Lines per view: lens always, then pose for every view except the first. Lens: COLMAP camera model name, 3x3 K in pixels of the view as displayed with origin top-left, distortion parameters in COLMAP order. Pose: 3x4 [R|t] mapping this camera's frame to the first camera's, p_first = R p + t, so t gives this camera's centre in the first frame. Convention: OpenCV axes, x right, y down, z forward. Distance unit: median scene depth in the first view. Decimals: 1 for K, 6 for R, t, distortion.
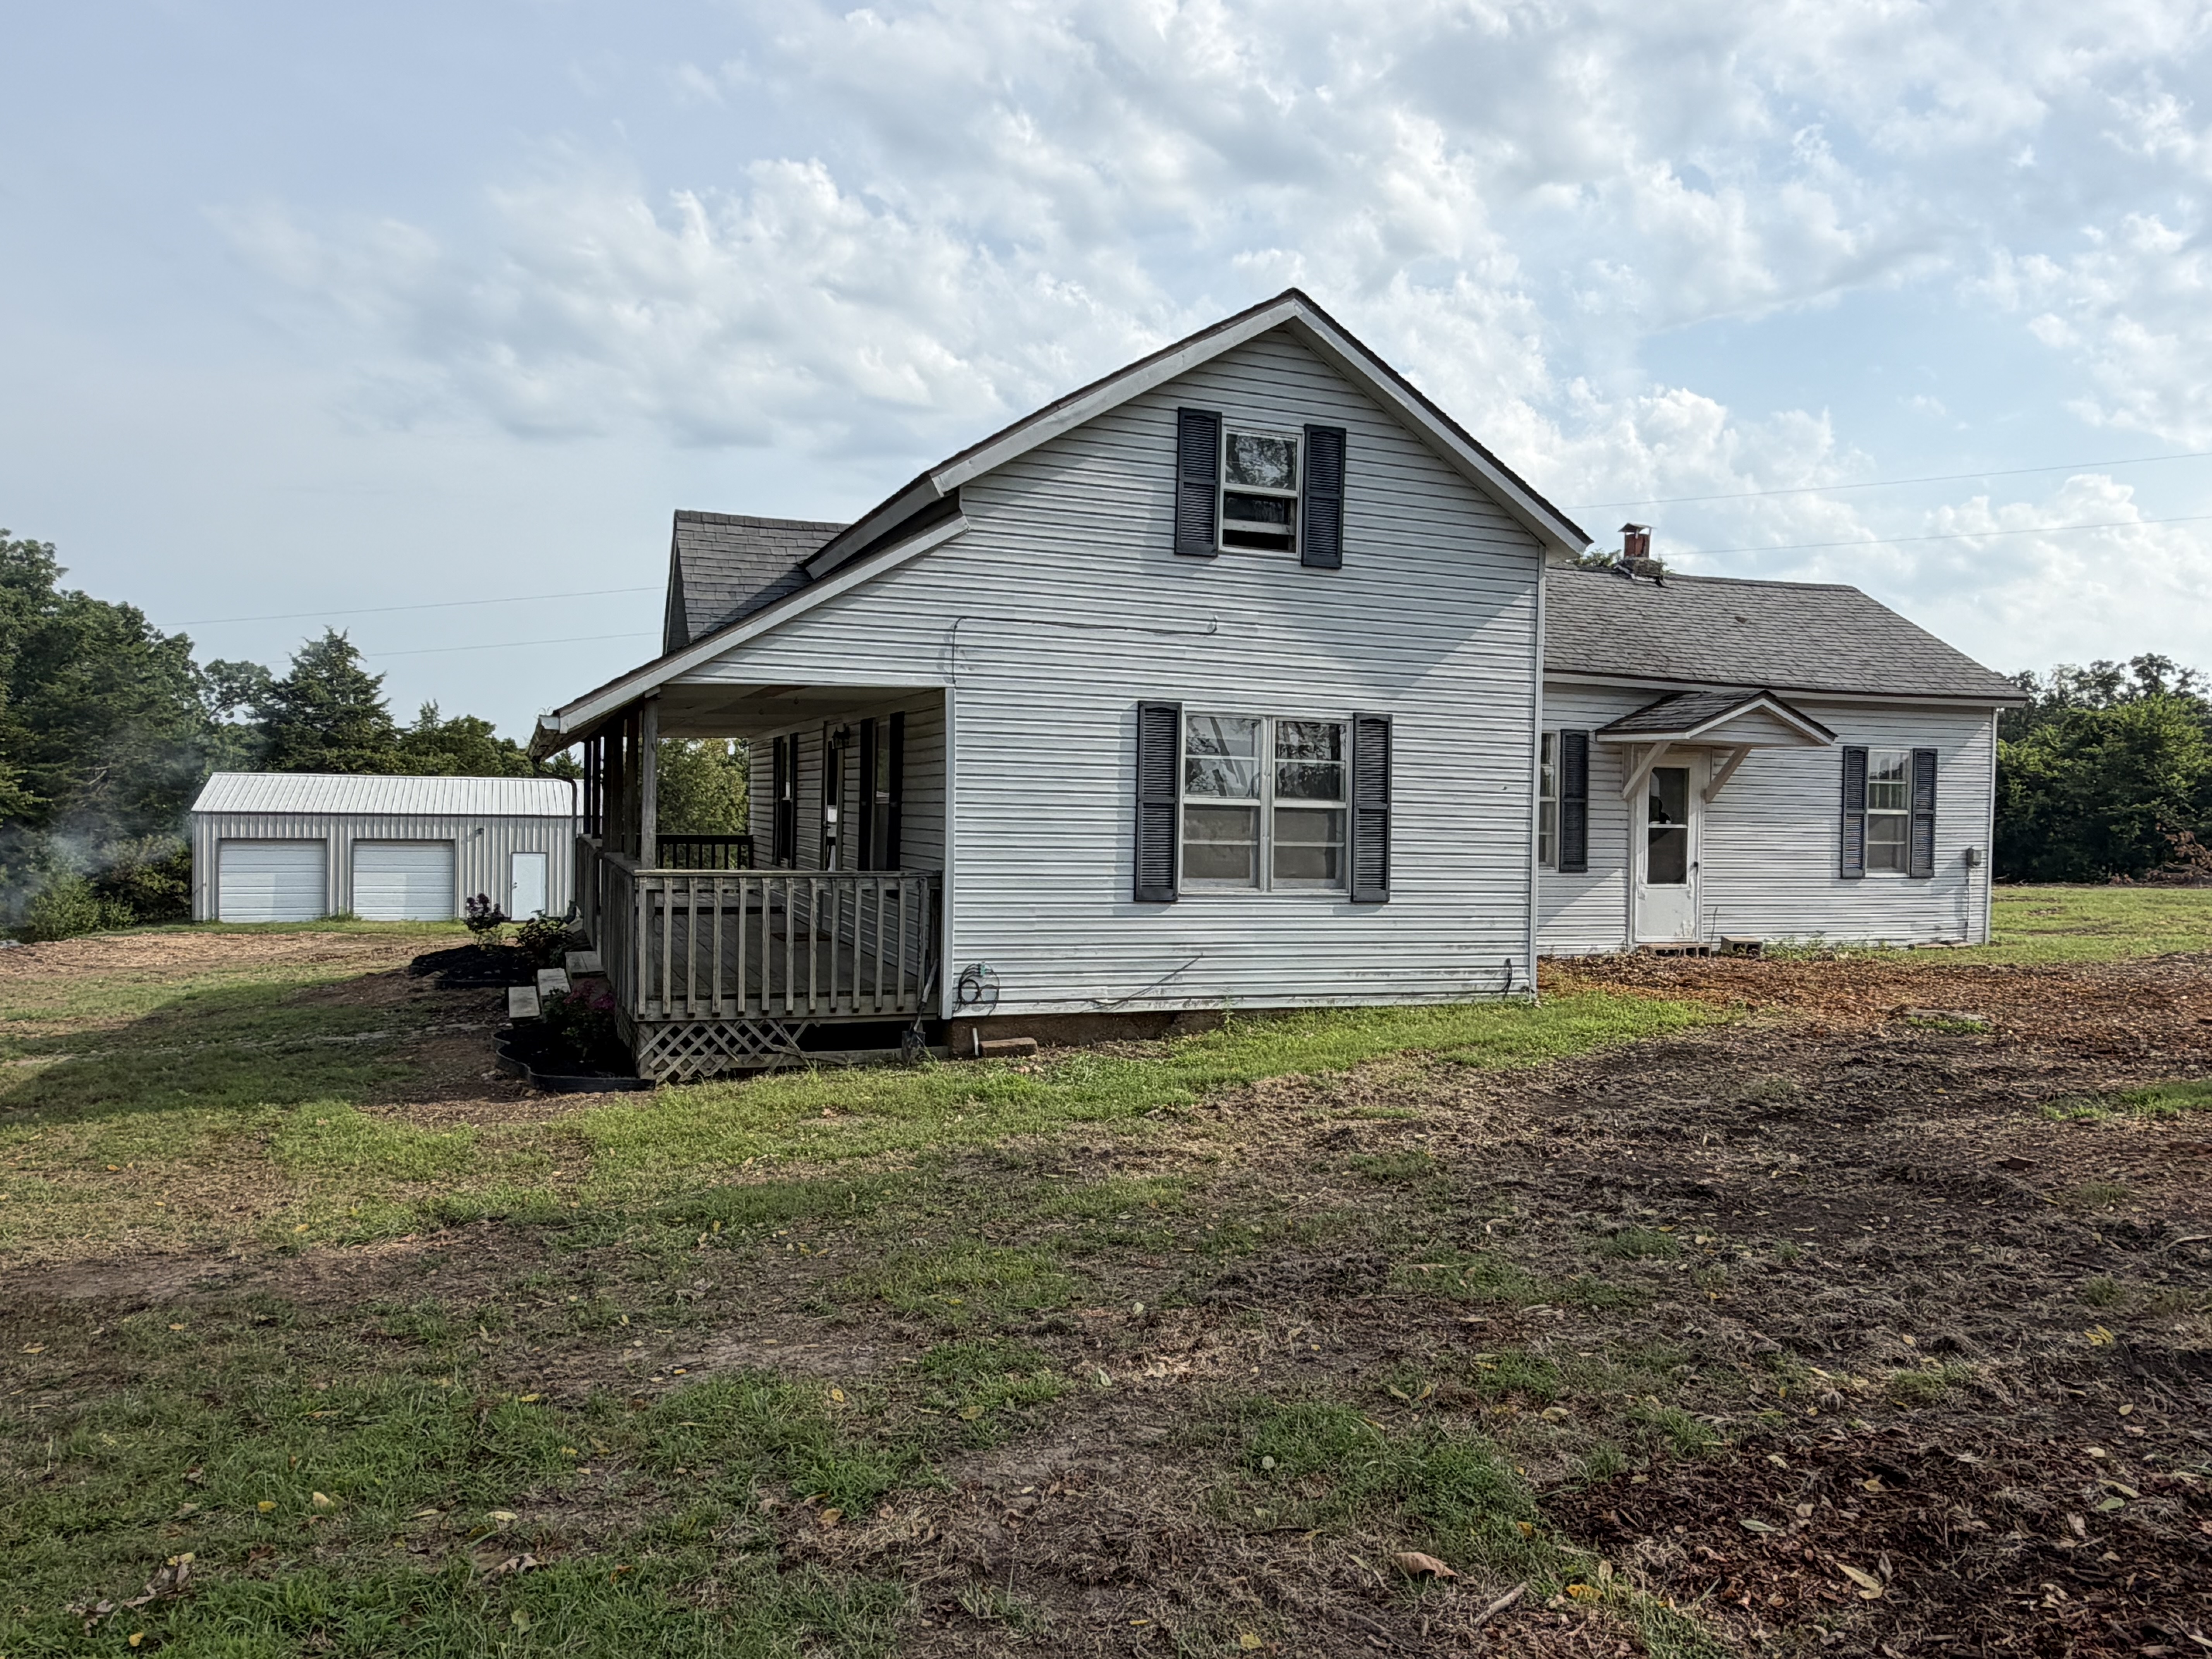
lens RADIAL K [[1499.8, 0, 1104.8], [0, 1499.8, 833.8], [0, 0, 1]] dist [-0.001962, -0.000786]
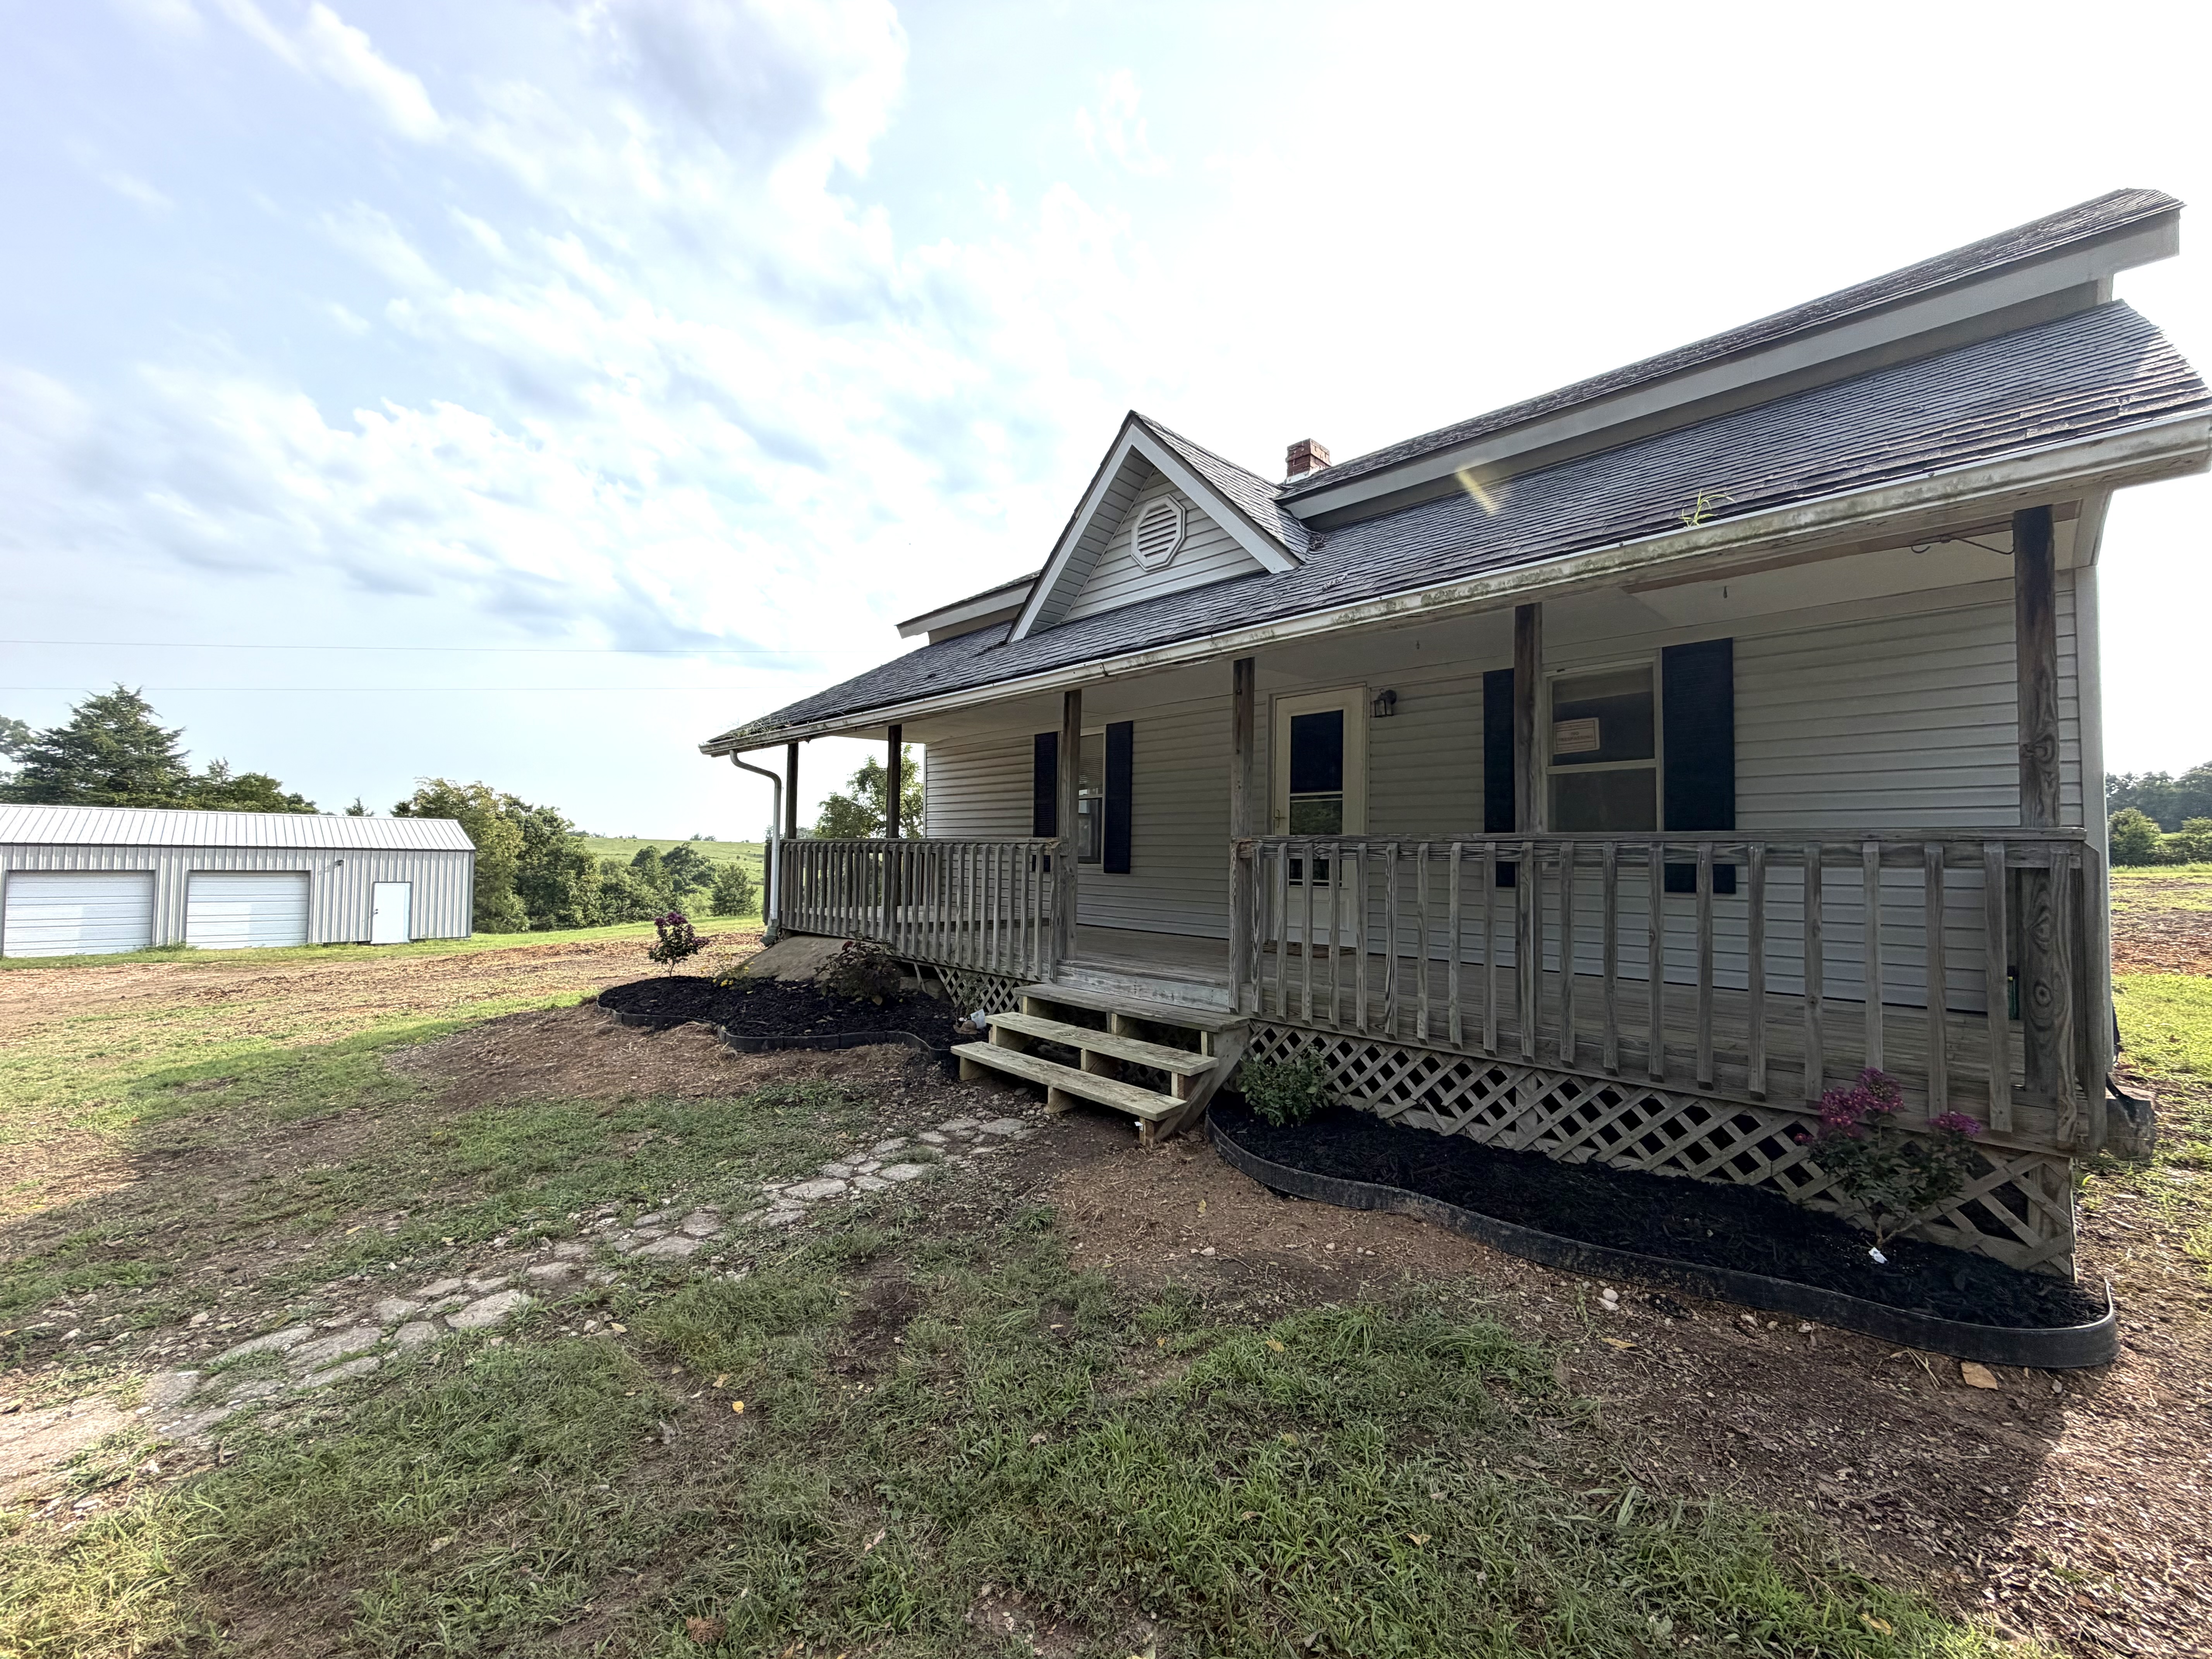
lens RADIAL K [[875.2, 0, 1113.2], [0, 875.2, 824.7], [0, 0, 1]] dist [0.001224, -0.000344]
pose [[0.918829, 0.013166, 0.394436, -0.145410], [0.007676, 0.998658, -0.051216, 0.007347], [-0.394581, 0.050086, 0.917495, 0.182057]]
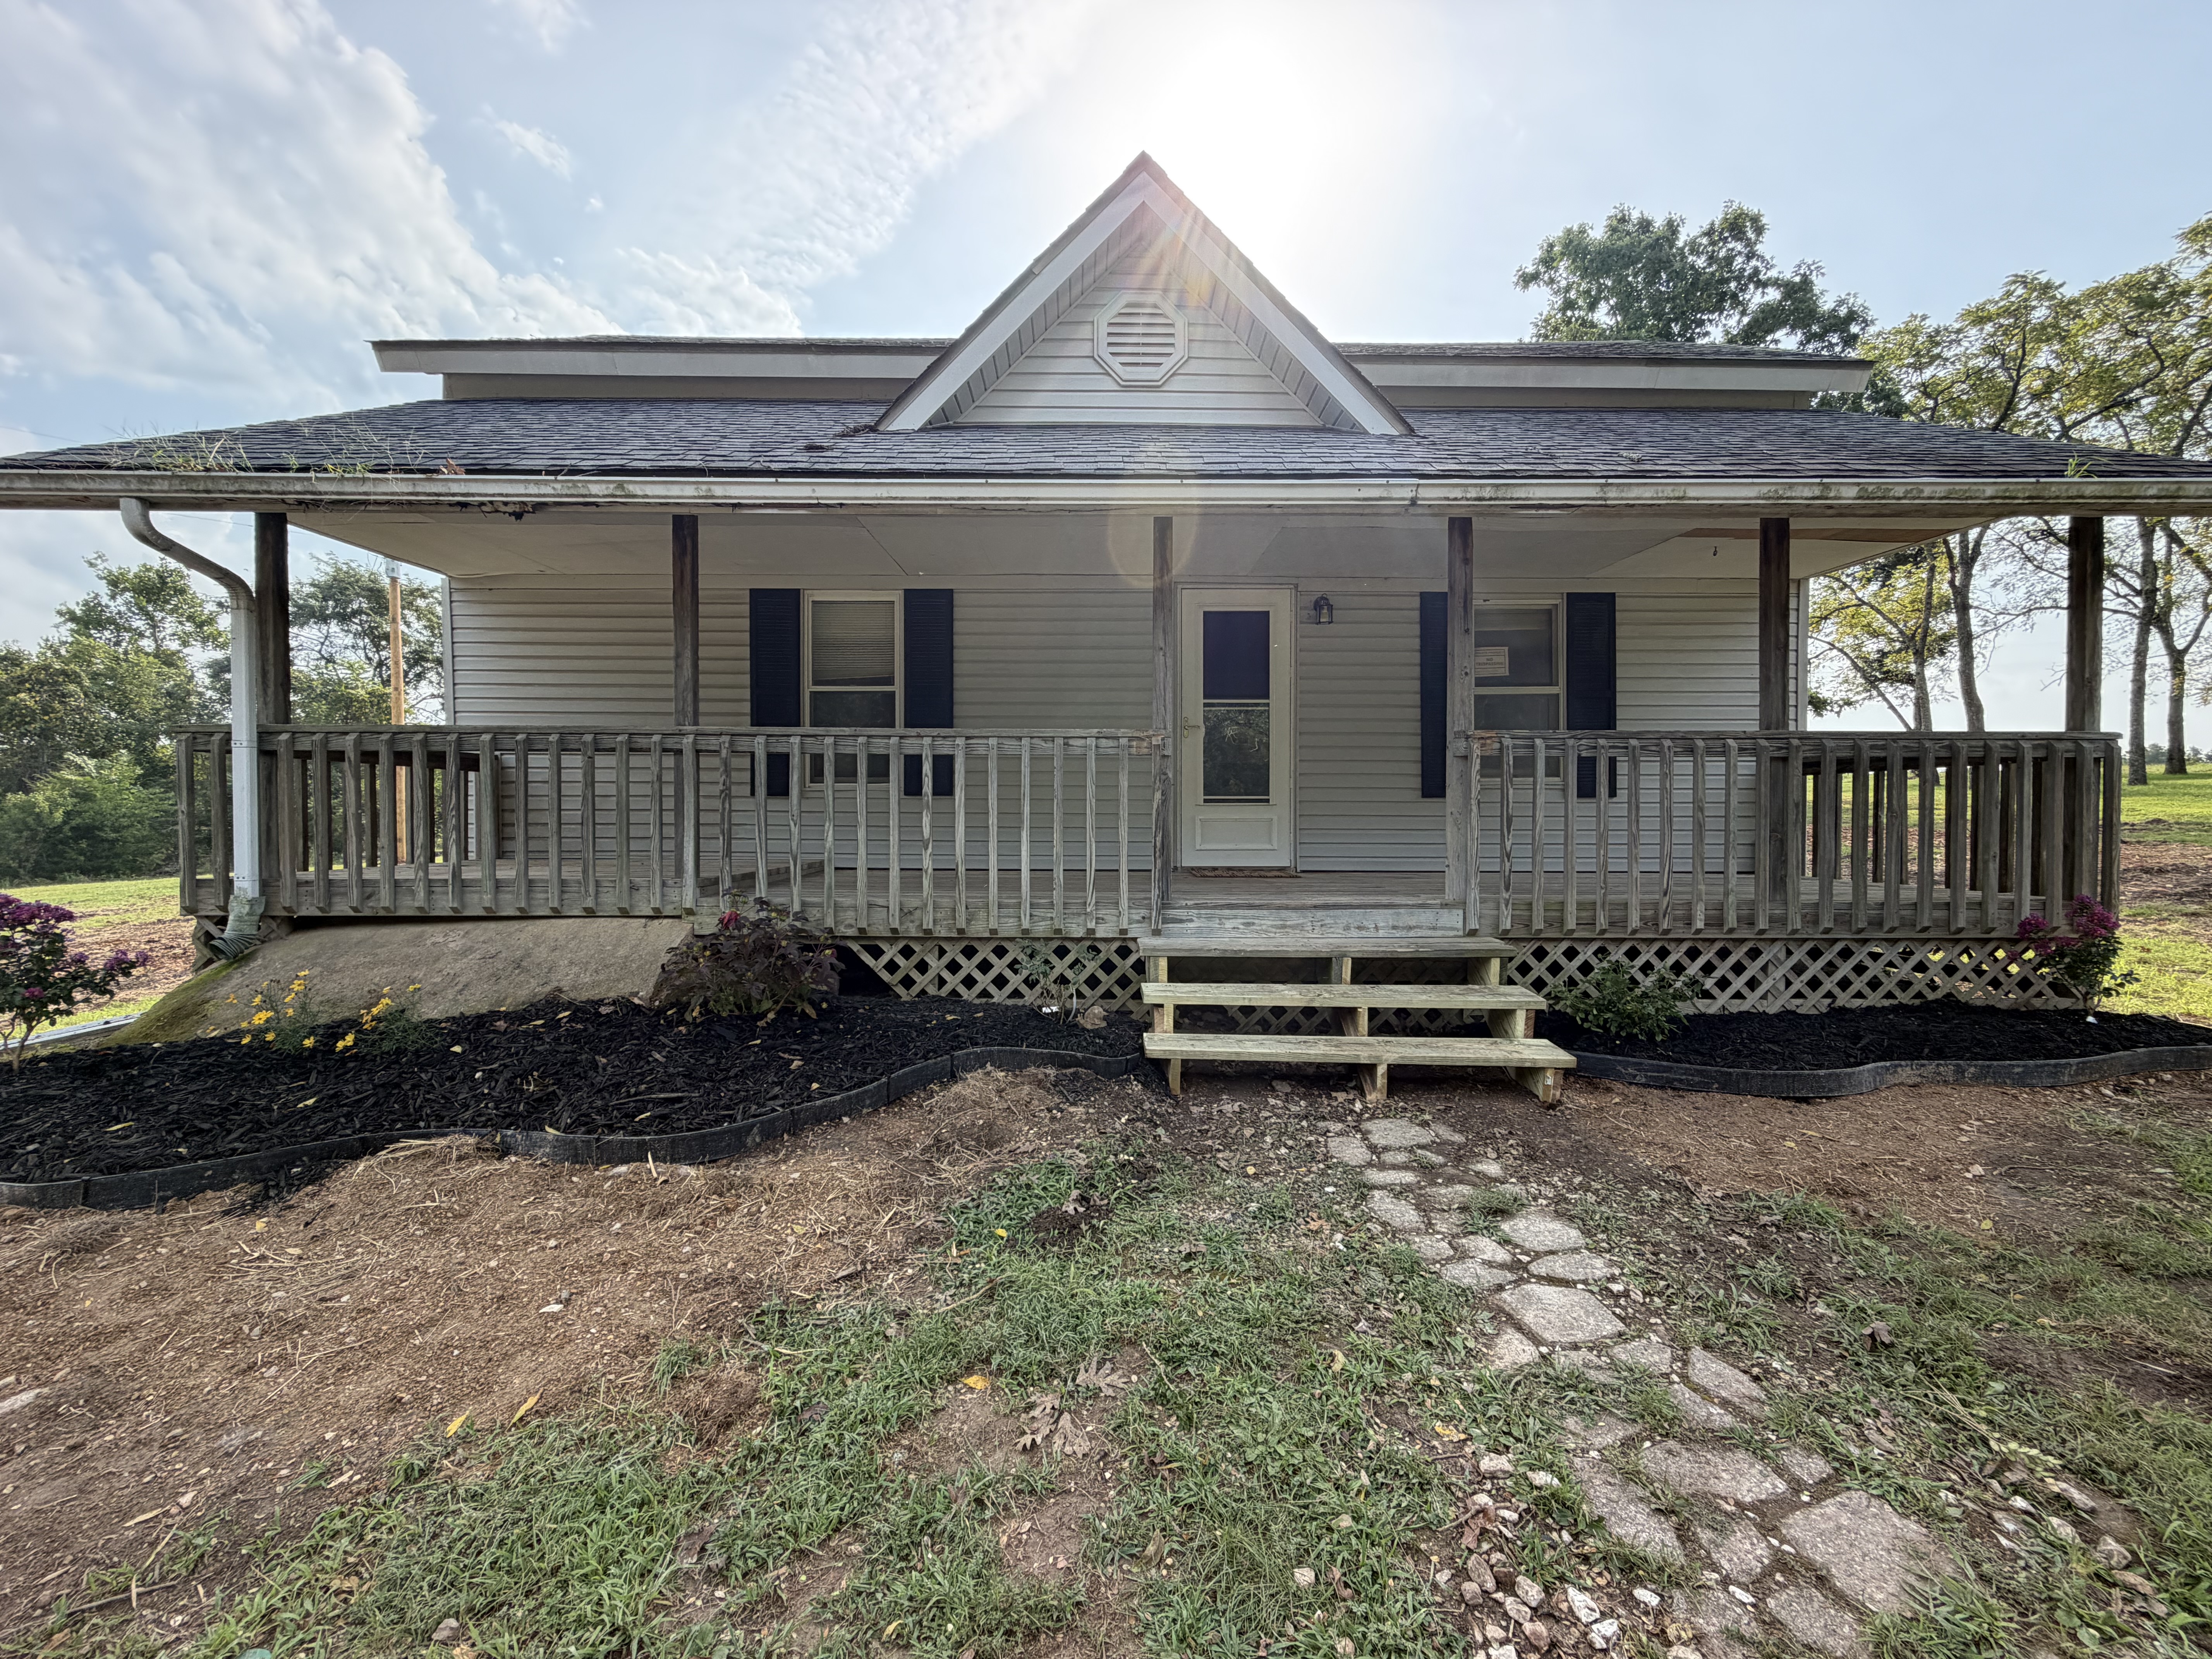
lens RADIAL K [[875.2, 0, 1113.2], [0, 875.2, 824.7], [0, 0, 1]] dist [0.001224, -0.000344]
pose [[0.359697, -0.028986, 0.932619, -0.194618], [0.023697, 0.999479, 0.021924, 0.010746], [-0.932768, 0.014214, 0.360197, 0.289686]]
